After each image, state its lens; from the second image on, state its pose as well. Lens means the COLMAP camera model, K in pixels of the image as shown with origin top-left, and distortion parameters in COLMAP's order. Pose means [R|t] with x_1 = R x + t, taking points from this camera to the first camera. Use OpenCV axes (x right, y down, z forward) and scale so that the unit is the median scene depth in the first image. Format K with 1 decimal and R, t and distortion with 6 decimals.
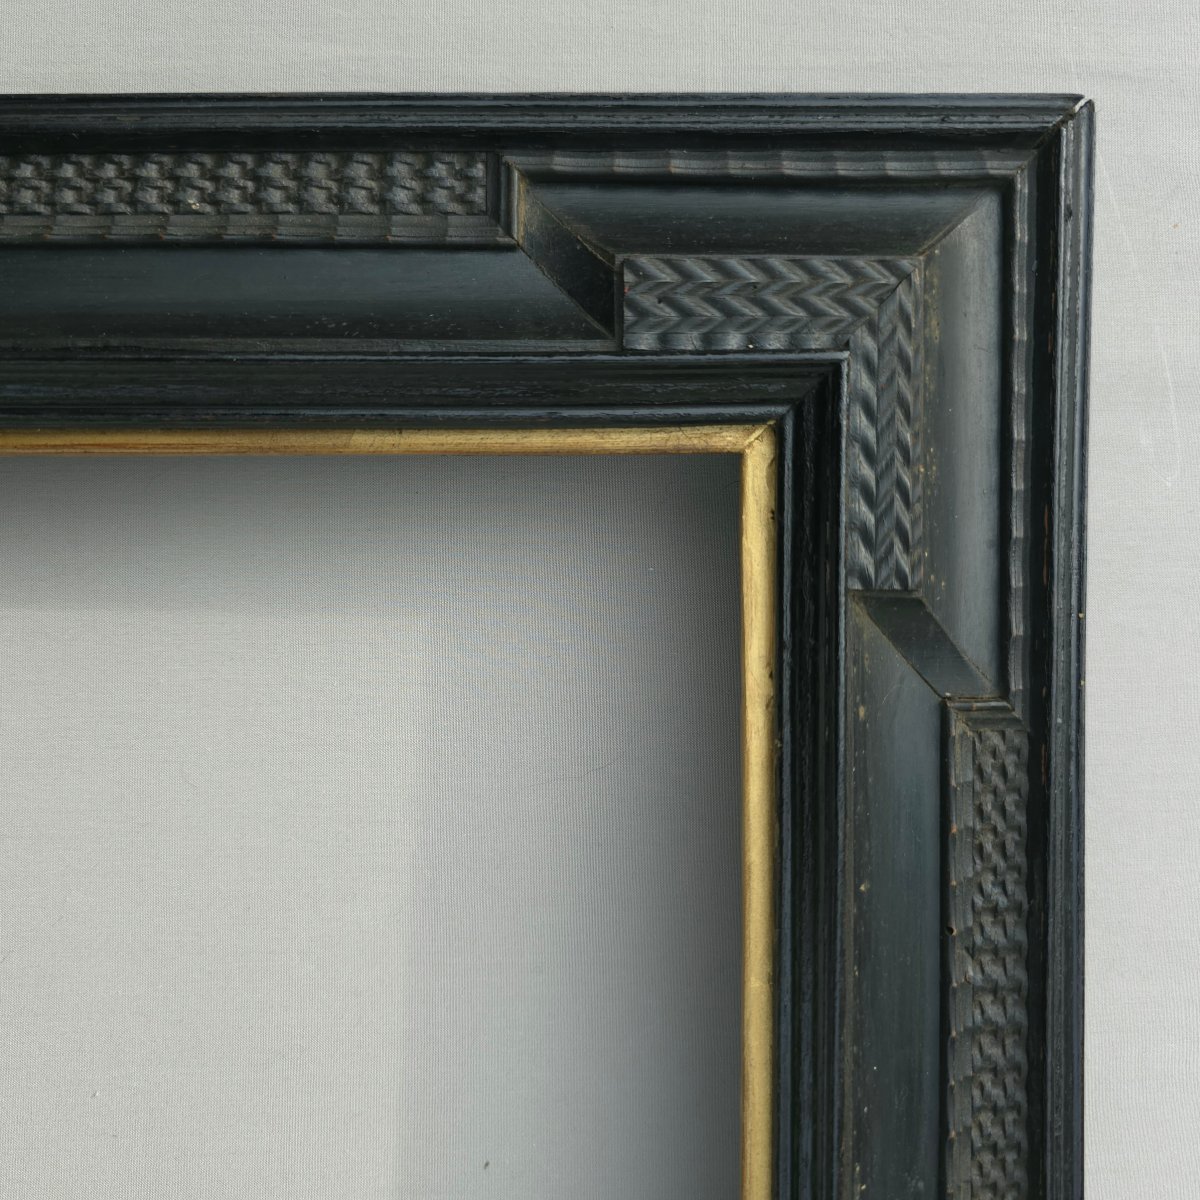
lens RADIAL K [[1027.4, 0, 592.5], [0, 1027.4, 591.4], [0, 0, 1]] dist [0.030112, -0.041762]
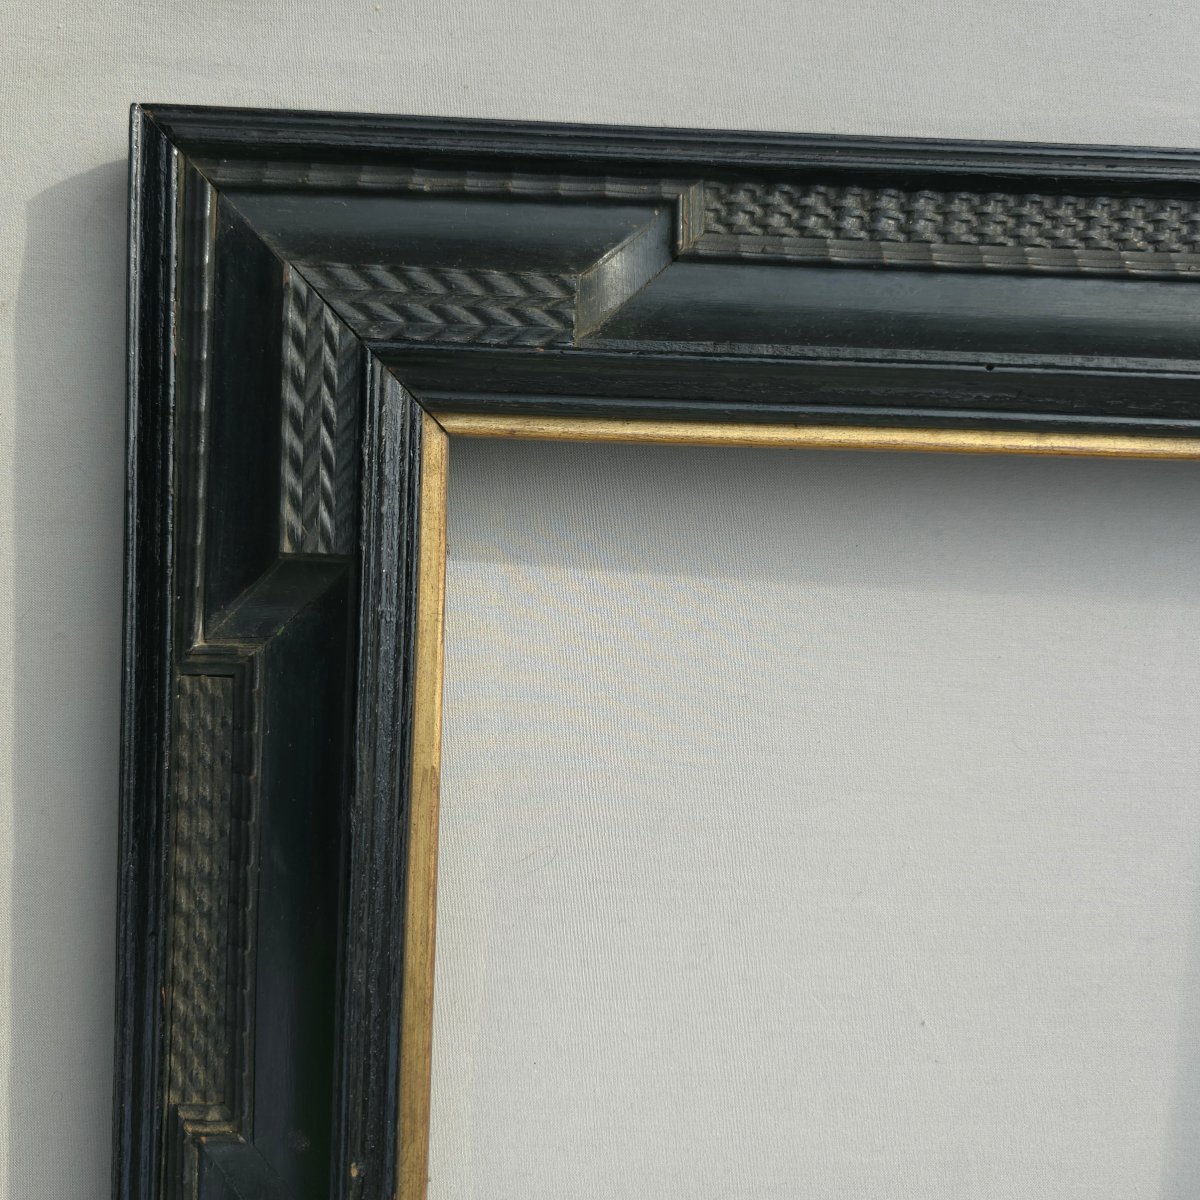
lens RADIAL K [[948.4, 0, 587.8], [0, 948.4, 559.3], [0, 0, 1]] dist [0.025748, -0.041022]
pose [[0.999262, 0.031229, 0.022356, -0.724109], [-0.030791, 0.999332, -0.019692, 0.014243], [-0.022956, 0.018989, 0.999556, -0.031939]]
